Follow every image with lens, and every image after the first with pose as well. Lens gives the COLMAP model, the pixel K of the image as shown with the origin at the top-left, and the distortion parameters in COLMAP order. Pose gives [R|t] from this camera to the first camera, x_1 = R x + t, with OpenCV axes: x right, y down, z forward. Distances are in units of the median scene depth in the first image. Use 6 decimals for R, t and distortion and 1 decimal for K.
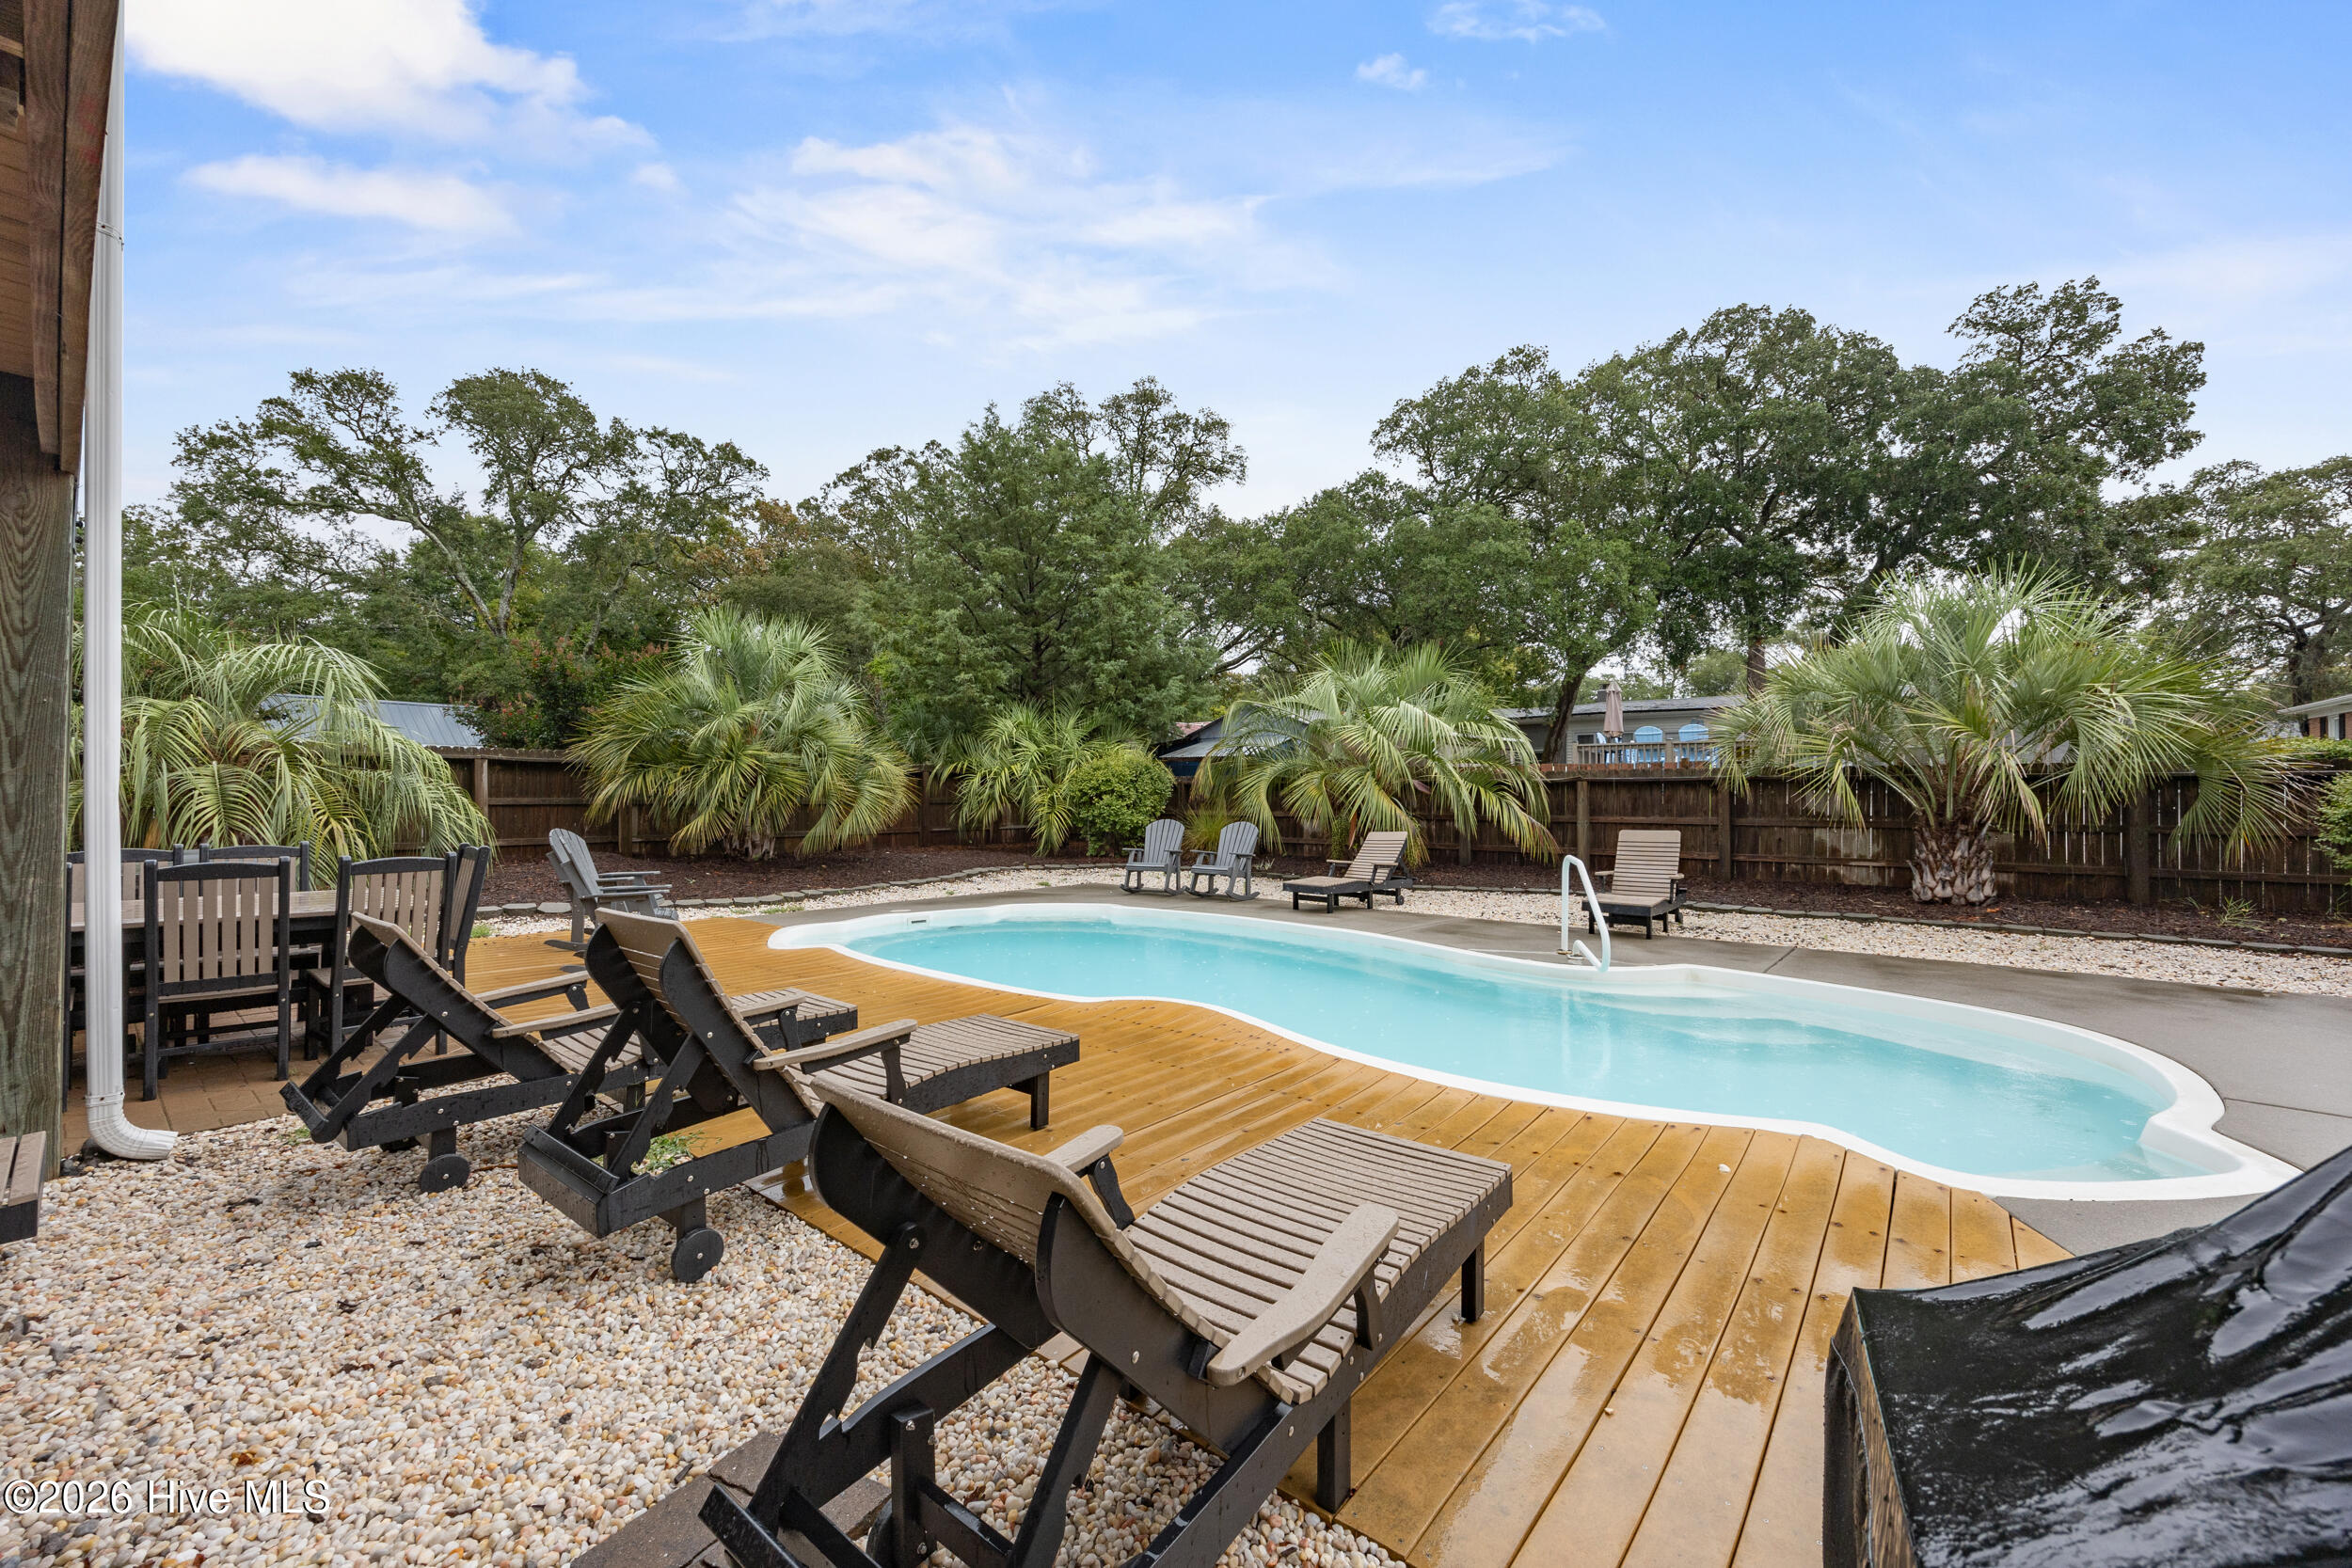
lens RADIAL K [[921.0, 0, 1175.3], [0, 921.0, 782.7], [0, 0, 1]] dist [-0.004287, 0.000085]
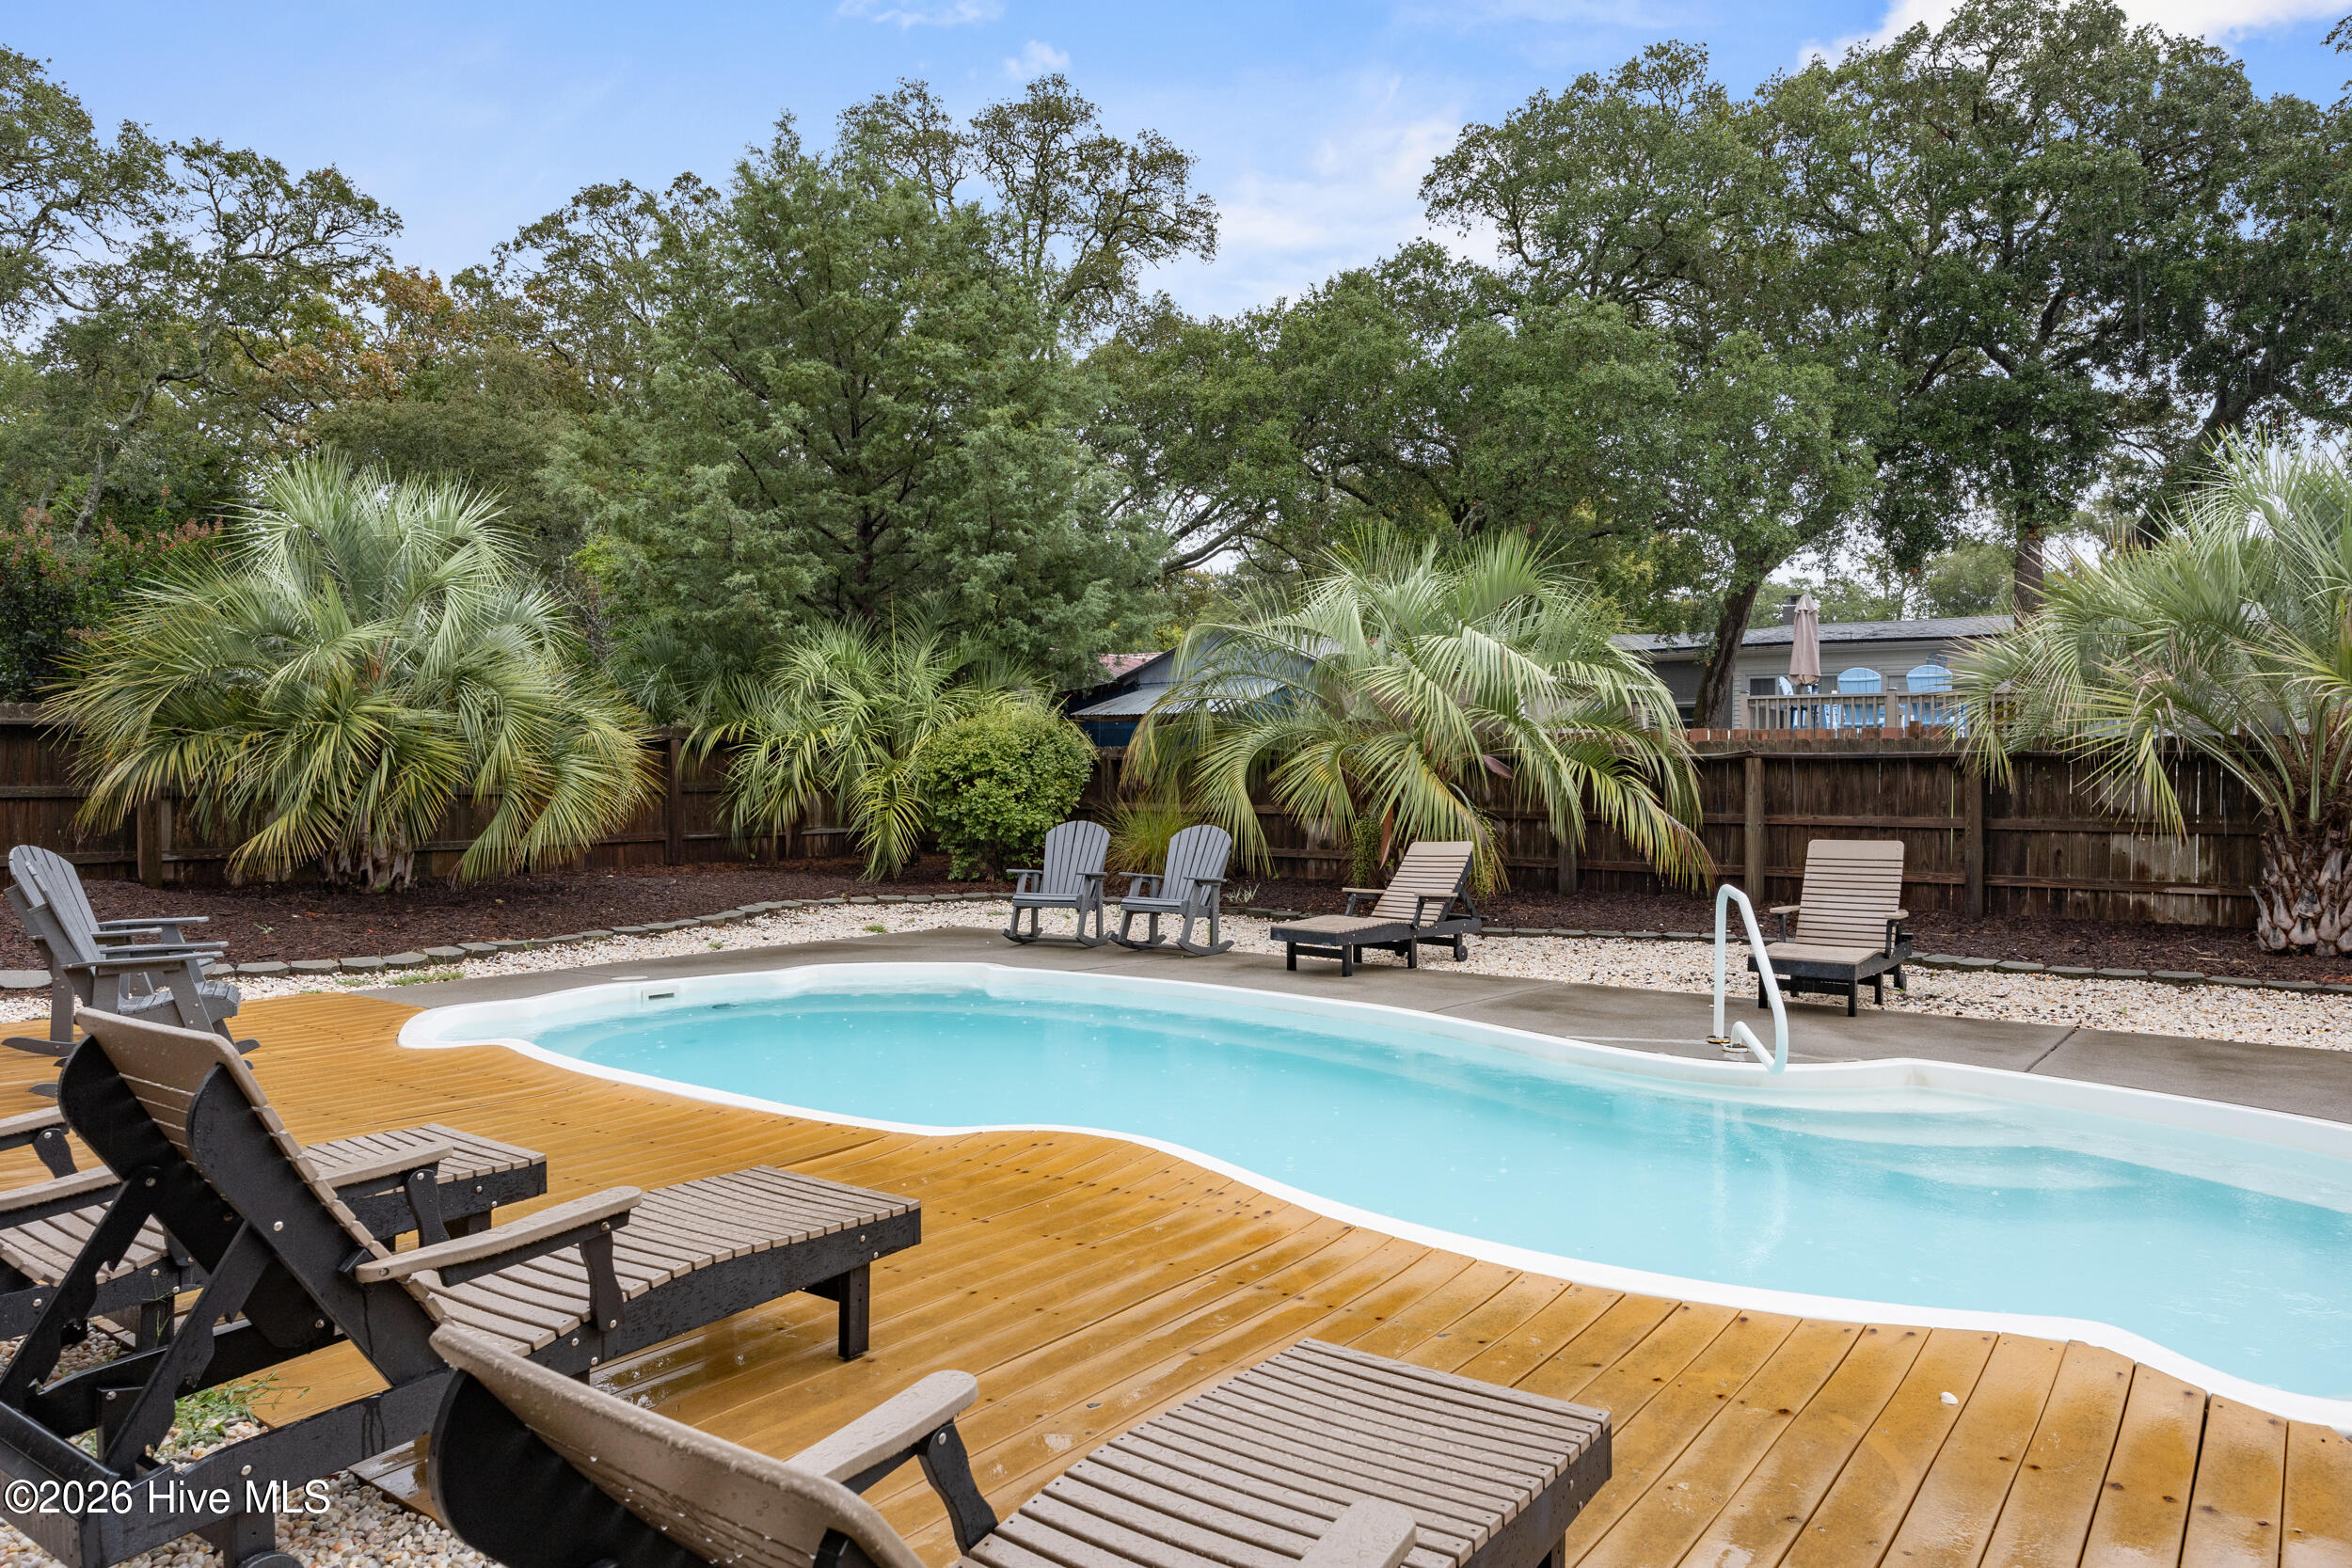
lens RADIAL K [[1523.7, 0, 1194.9], [0, 1523.7, 780.9], [0, 0, 1]] dist [-0.004327, -0.004034]
pose [[0.998120, 0.000134, 0.061288, 0.002856], [-0.001337, 0.999807, 0.019586, -0.004277], [-0.061274, -0.019631, 0.997928, -0.000336]]
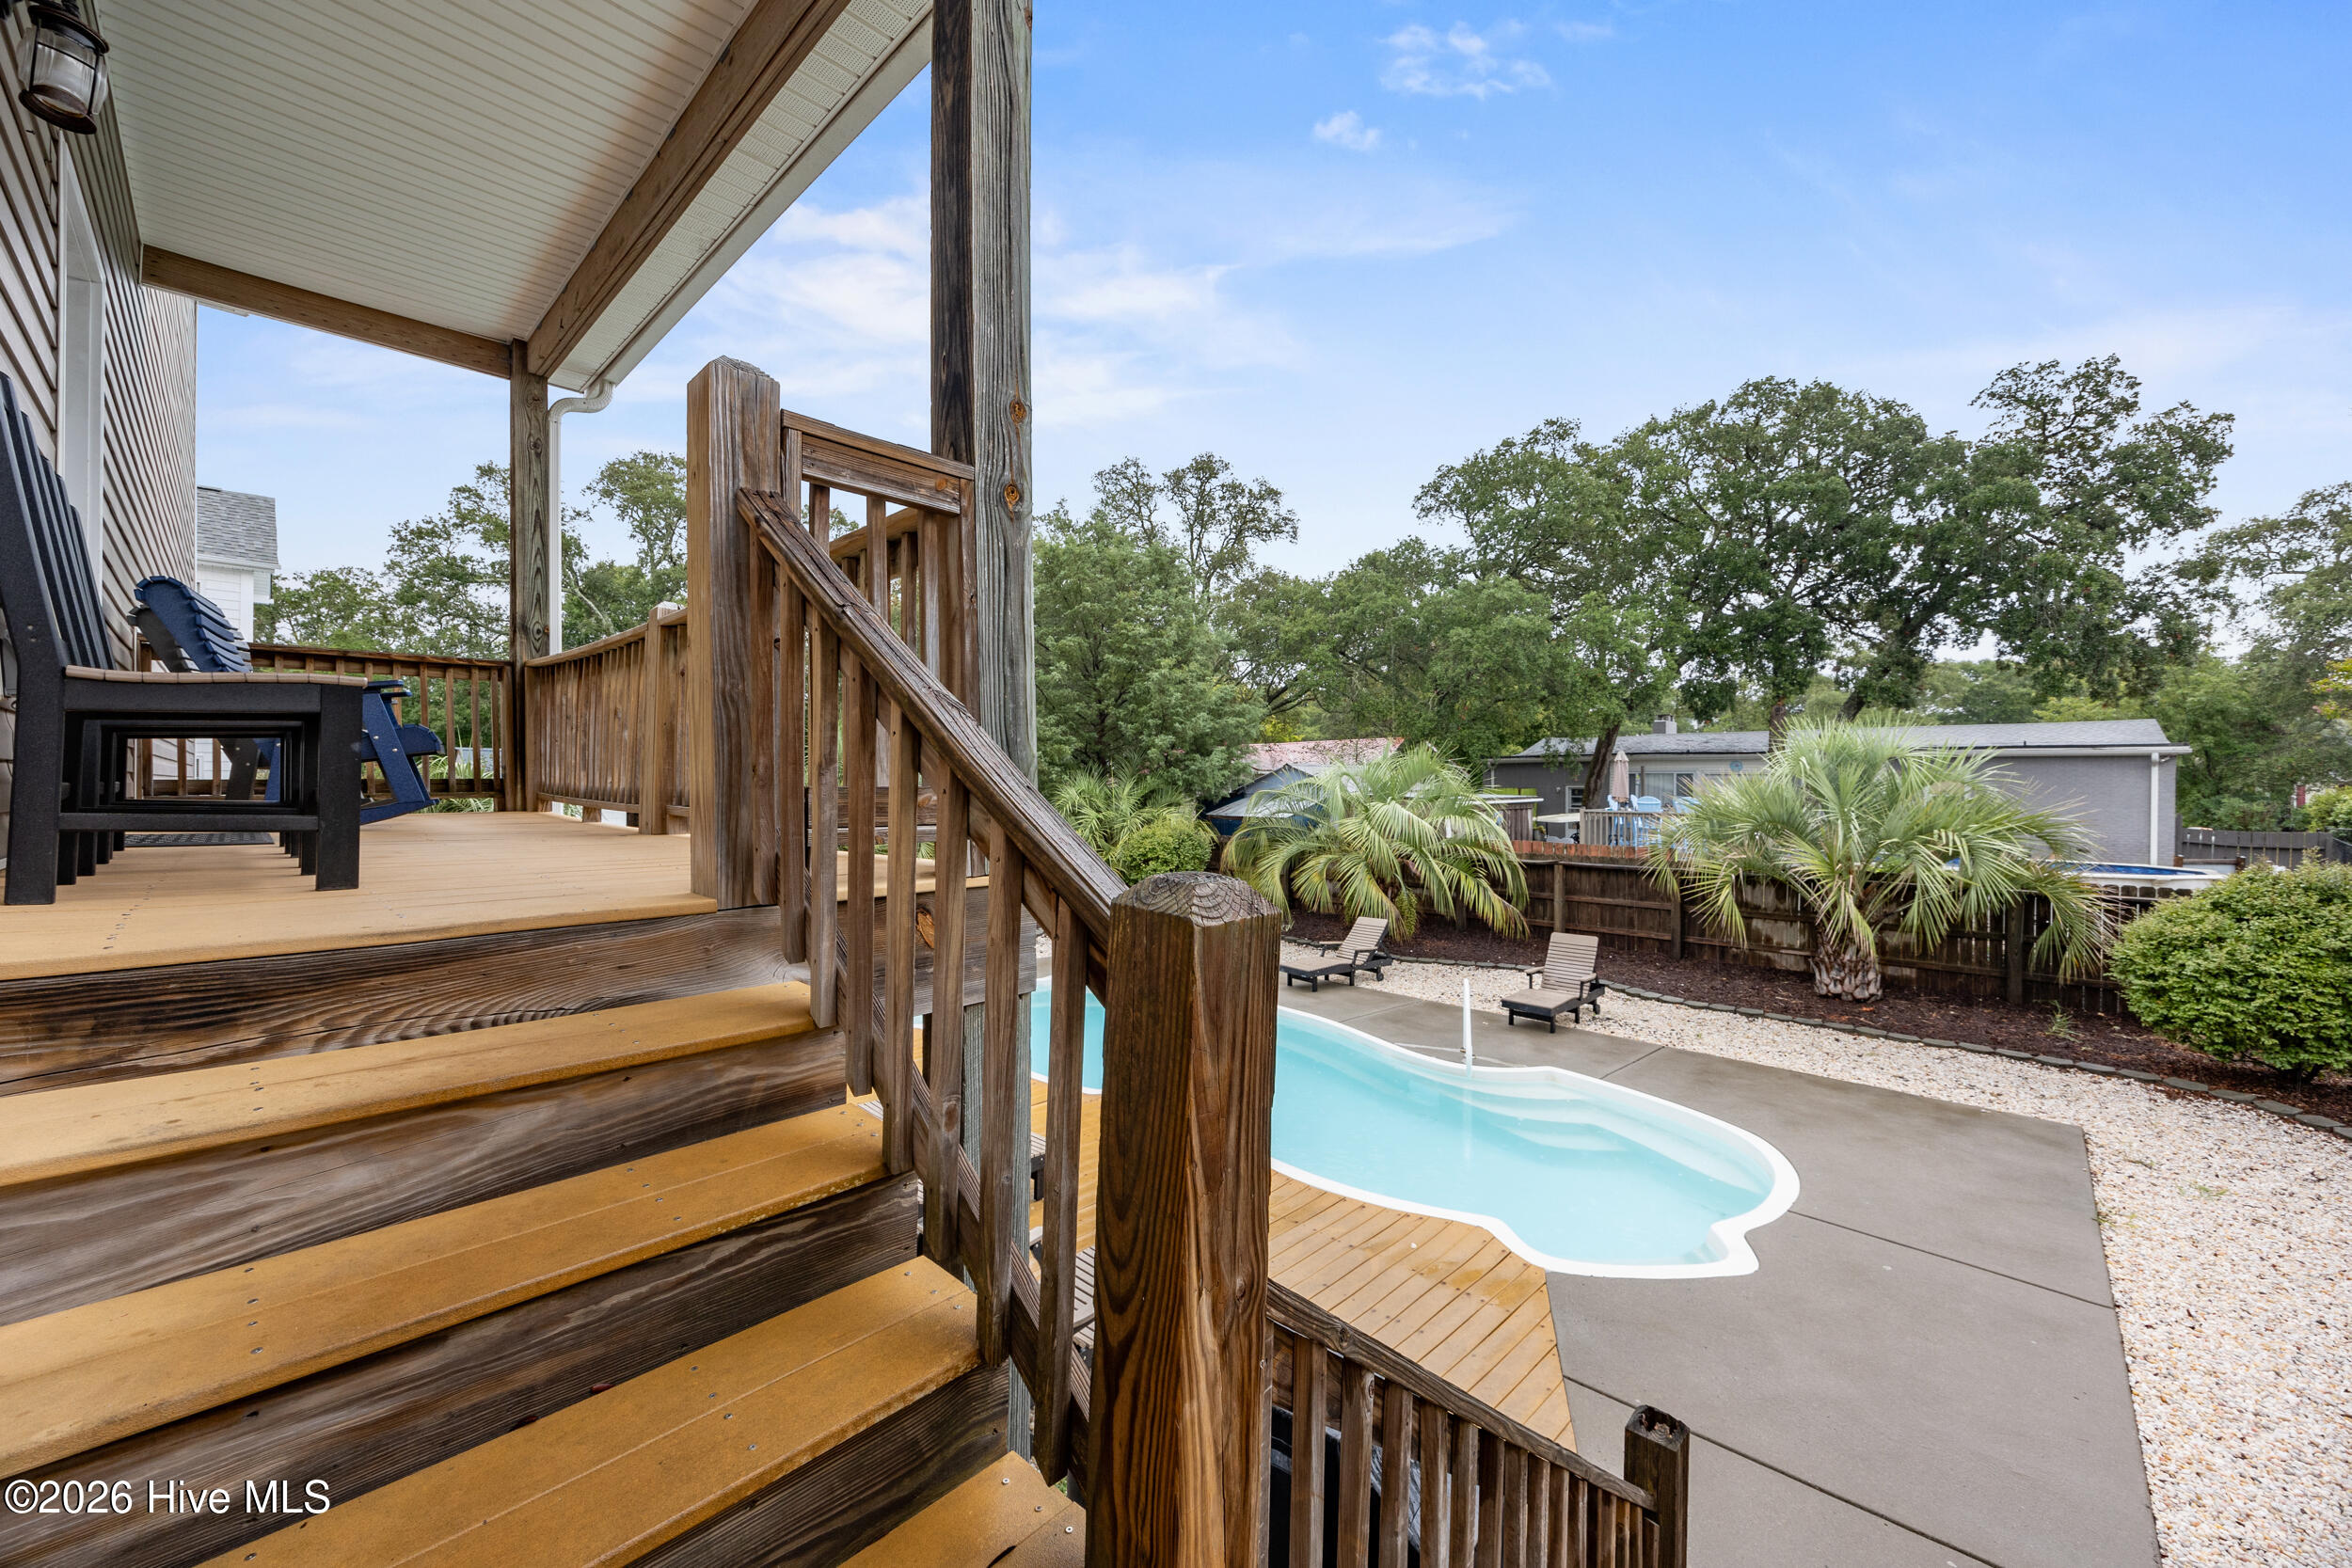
lens RADIAL K [[921.0, 0, 1174.8], [0, 921.0, 788.9], [0, 0, 1]] dist [-0.004287, 0.000085]
pose [[0.995499, 0.003288, -0.094713, 0.053986], [-0.001717, 0.999860, 0.016669, -0.083104], [0.094755, -0.016431, 0.995365, -0.134413]]
